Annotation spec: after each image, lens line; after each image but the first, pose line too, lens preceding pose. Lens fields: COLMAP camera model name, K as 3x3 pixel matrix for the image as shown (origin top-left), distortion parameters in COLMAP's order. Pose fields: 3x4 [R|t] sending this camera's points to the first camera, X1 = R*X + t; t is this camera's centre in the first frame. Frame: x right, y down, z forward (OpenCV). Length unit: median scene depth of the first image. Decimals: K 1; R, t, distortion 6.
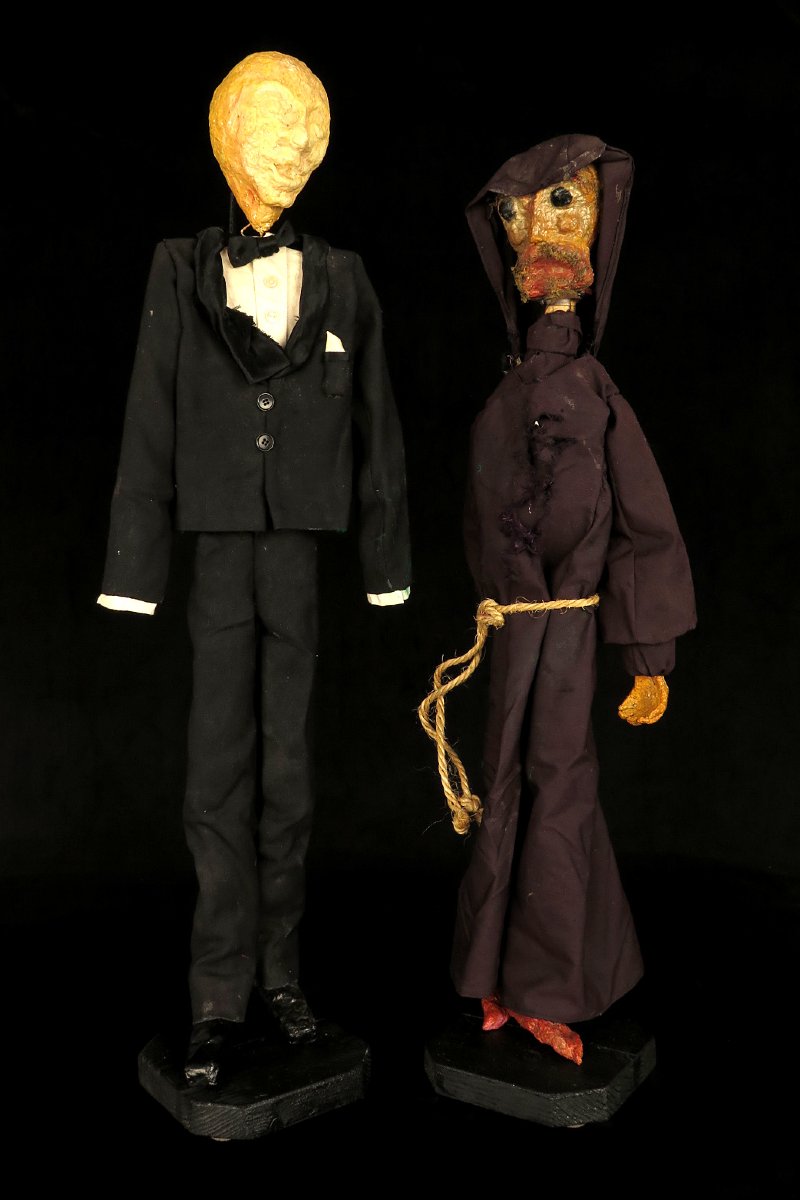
lens RADIAL K [[1090.3, 0, 391.8], [0, 1090.3, 597.5], [0, 0, 1]] dist [-0.013423, 0.008886]
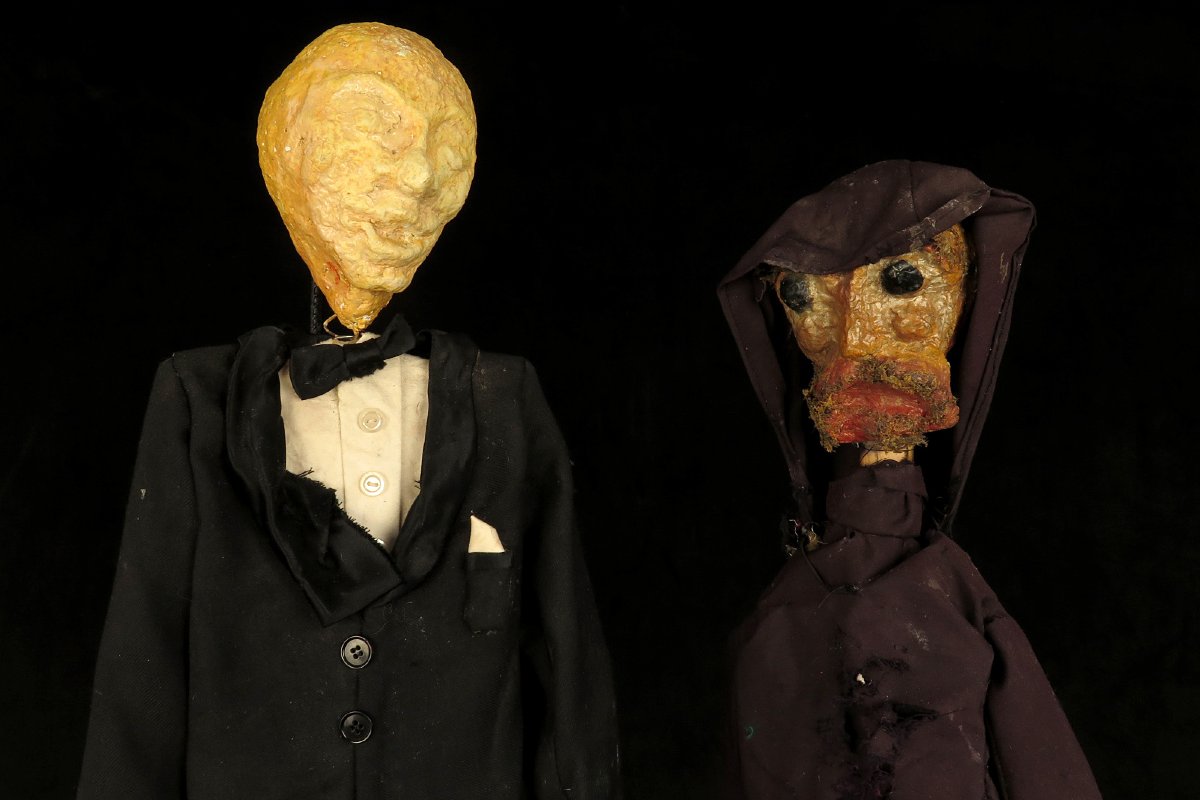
lens RADIAL K [[1090.3, 0, 604.7], [0, 1090.3, 431.7], [0, 0, 1]] dist [-0.013423, 0.008886]
pose [[0.999838, -0.014882, 0.010167, 0.002415], [0.015764, 0.995544, -0.092976, -0.235863], [-0.008738, 0.093121, 0.995616, 0.456269]]
